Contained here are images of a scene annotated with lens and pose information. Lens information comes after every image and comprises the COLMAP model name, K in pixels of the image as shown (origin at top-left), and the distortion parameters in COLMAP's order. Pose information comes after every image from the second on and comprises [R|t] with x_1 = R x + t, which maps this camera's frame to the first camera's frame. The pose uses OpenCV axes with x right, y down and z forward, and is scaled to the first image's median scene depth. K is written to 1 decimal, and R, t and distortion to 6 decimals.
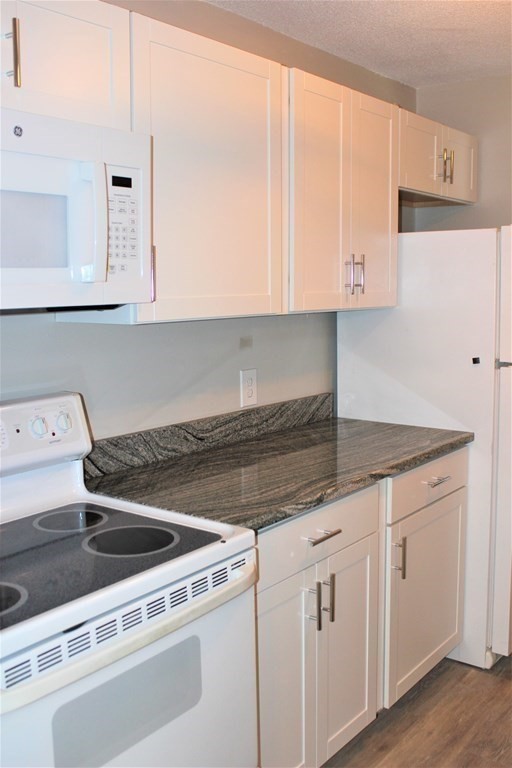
lens RADIAL K [[777.3, 0, 258.1], [0, 777.3, 376.4], [0, 0, 1]] dist [-0.146948, 0.276692]
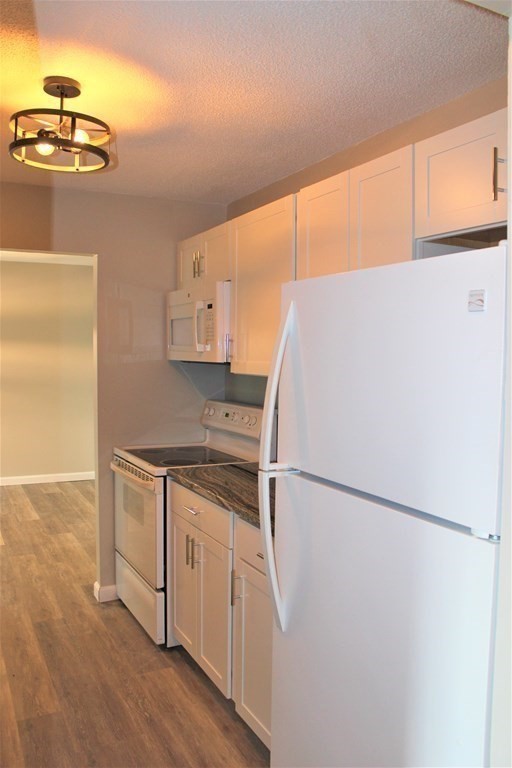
lens RADIAL K [[639.6, 0, 257.1], [0, 639.6, 371.3], [0, 0, 1]] dist [-0.152181, 0.129961]
pose [[-0.426817, 0.034533, -0.903678, 1.084998], [-0.115327, 0.989033, 0.092265, -0.194483], [0.896954, 0.143598, -0.418154, 1.463014]]
